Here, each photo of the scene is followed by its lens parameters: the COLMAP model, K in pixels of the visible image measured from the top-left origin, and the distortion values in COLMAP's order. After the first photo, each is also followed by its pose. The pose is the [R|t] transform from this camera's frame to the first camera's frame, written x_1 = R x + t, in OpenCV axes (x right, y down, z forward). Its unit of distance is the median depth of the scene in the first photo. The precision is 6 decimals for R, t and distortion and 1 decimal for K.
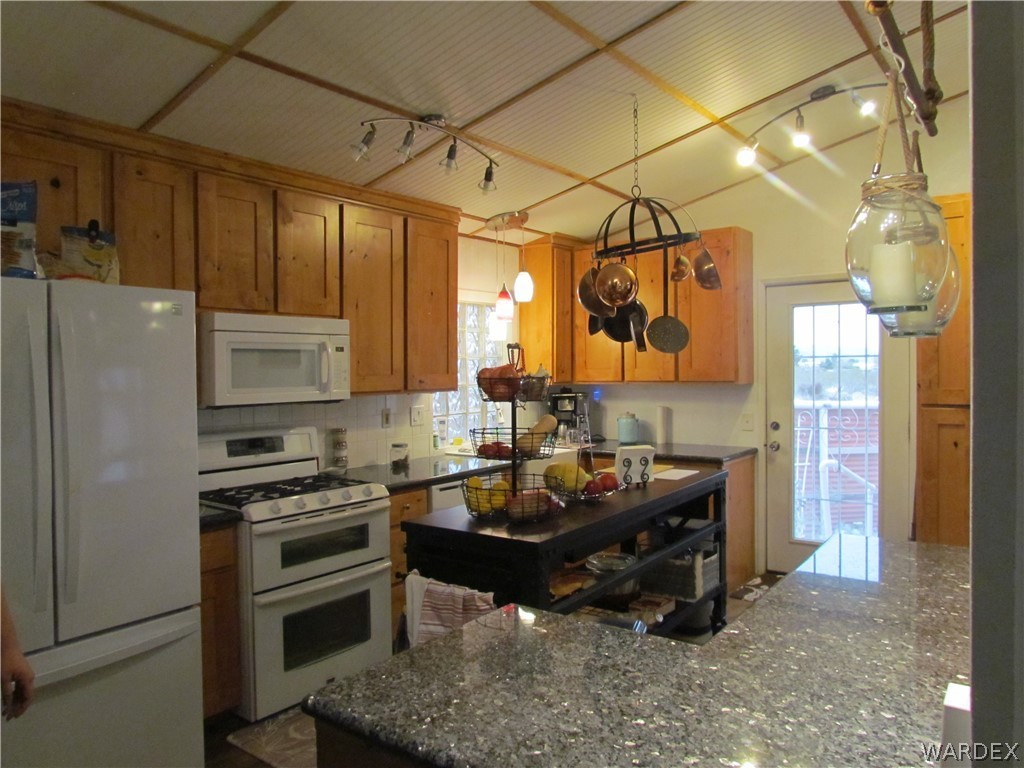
lens RADIAL K [[729.8, 0, 513.5], [0, 729.8, 387.7], [0, 0, 1]] dist [-0.026418, 0.001436]
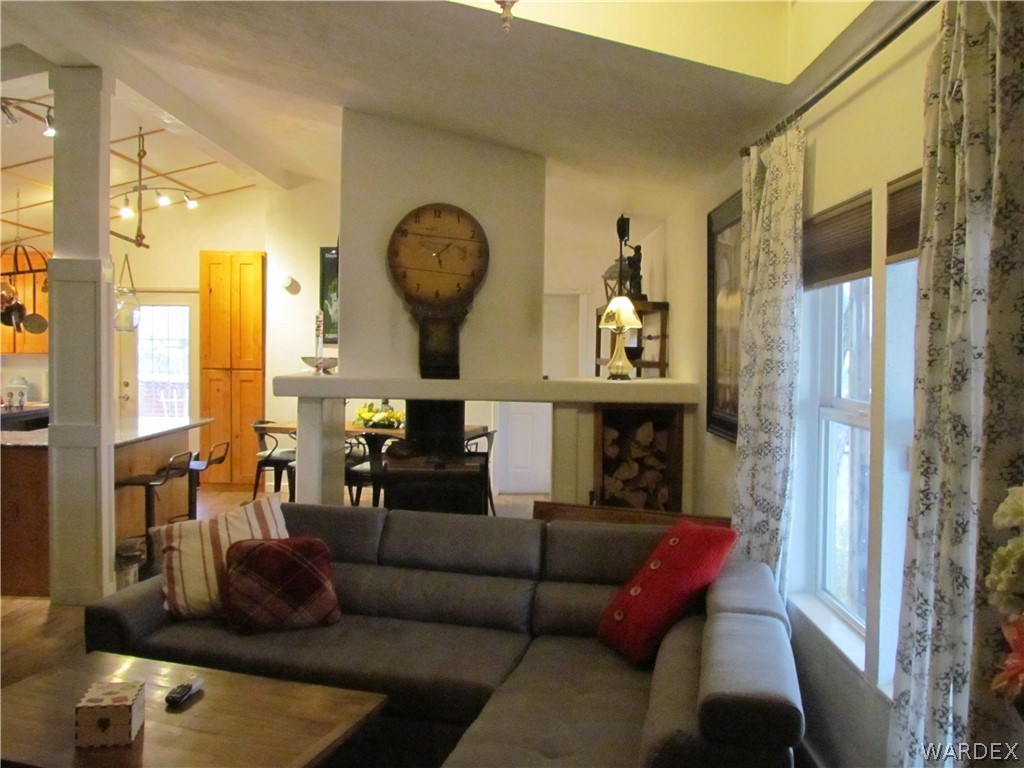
lens RADIAL K [[902.7, 0, 514.8], [0, 902.7, 383.8], [0, 0, 1]] dist [-0.049107, 0.014049]
pose [[0.803265, 0.005332, 0.595598, -0.119040], [-0.008109, 0.999965, 0.001984, 0.049865], [-0.595567, -0.006423, 0.803280, -1.177865]]
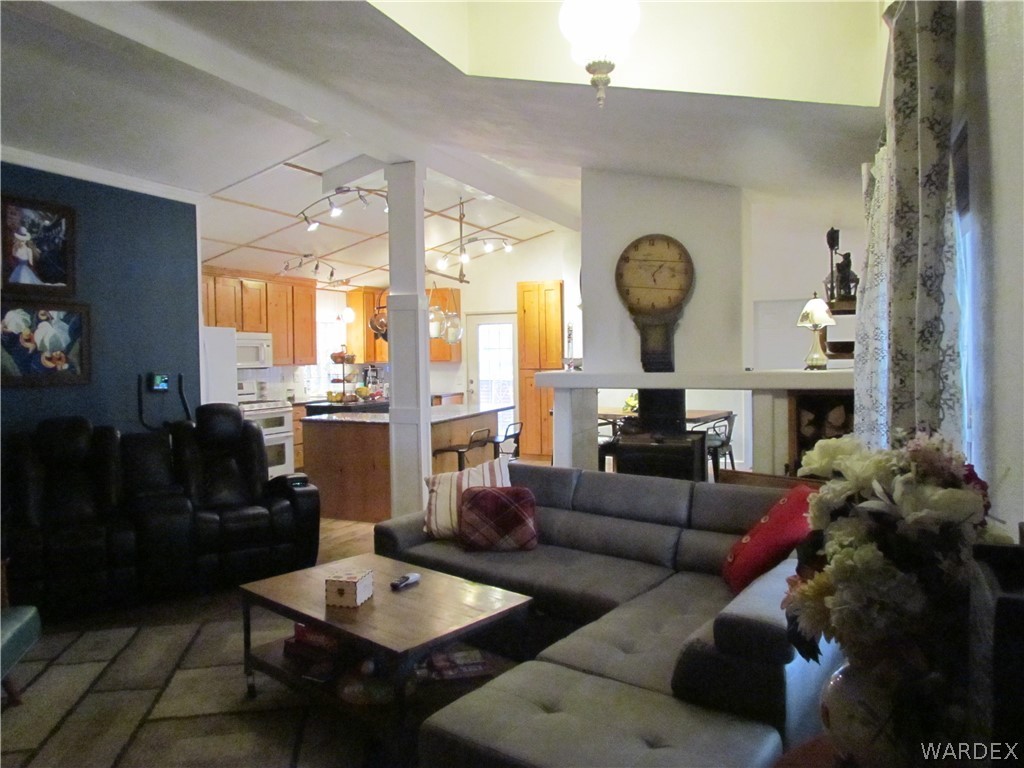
lens RADIAL K [[729.8, 0, 509.4], [0, 729.8, 392.5], [0, 0, 1]] dist [-0.026418, 0.001436]
pose [[0.975995, -0.012916, 0.217410, 0.008858], [0.009218, 0.999795, 0.018012, 0.056384], [-0.217598, -0.015576, 0.975914, -1.309283]]
